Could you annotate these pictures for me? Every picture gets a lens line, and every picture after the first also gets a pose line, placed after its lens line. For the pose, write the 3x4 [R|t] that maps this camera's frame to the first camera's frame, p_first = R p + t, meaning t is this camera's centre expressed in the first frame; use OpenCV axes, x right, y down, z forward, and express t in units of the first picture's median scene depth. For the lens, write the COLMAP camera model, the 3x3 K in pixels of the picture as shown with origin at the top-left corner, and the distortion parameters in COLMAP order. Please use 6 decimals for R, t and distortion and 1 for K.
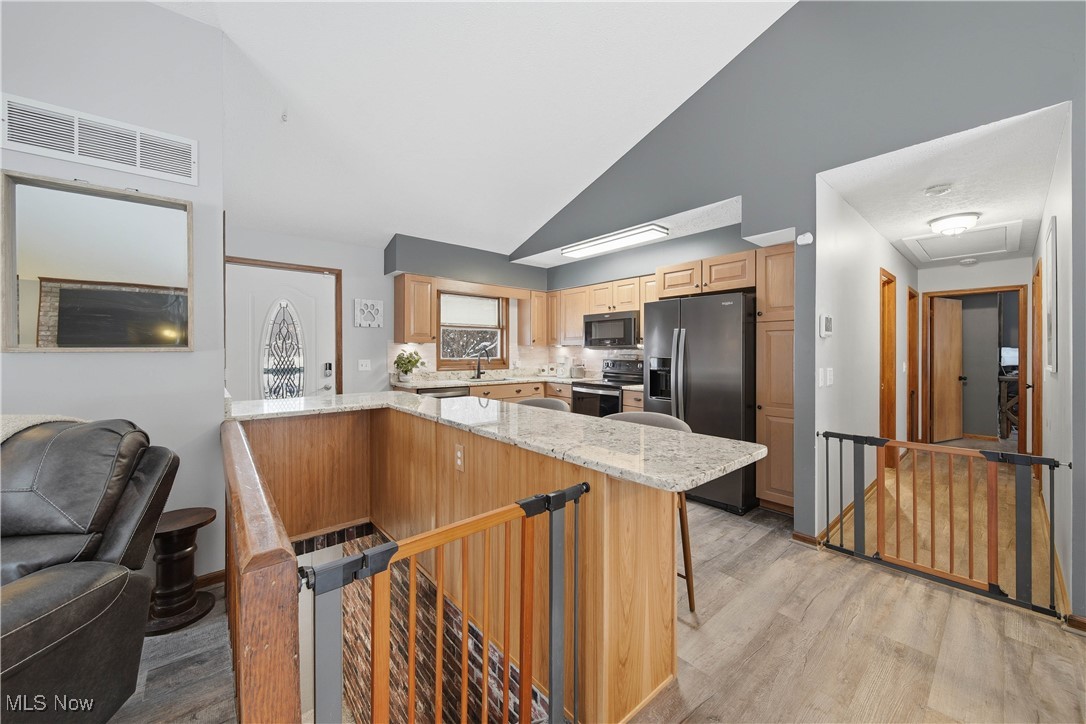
lens RADIAL K [[395.3, 0, 541.2], [0, 395.3, 348.6], [0, 0, 1]] dist [0.000083, -0.000135]
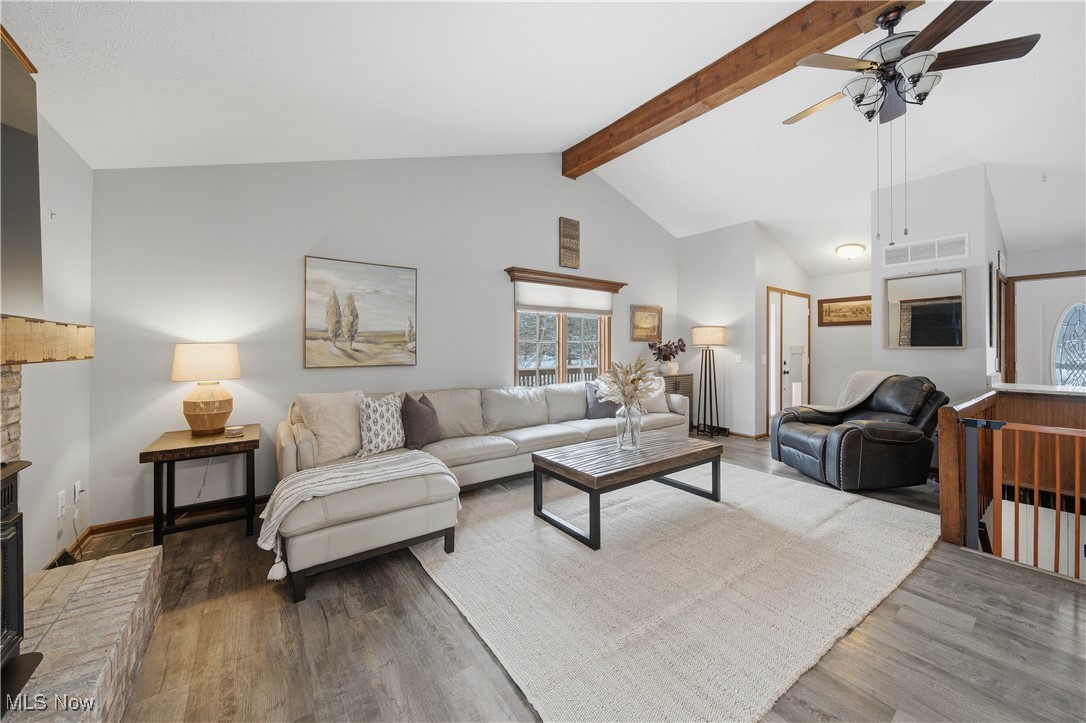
lens RADIAL K [[395.3, 0, 541.2], [0, 395.3, 348.1], [0, 0, 1]] dist [0.000083, -0.000135]
pose [[-0.074831, -0.000233, -0.997196, 0.468535], [0.003450, 0.999994, -0.000493, -0.000620], [0.997190, -0.003478, -0.074830, -0.353964]]
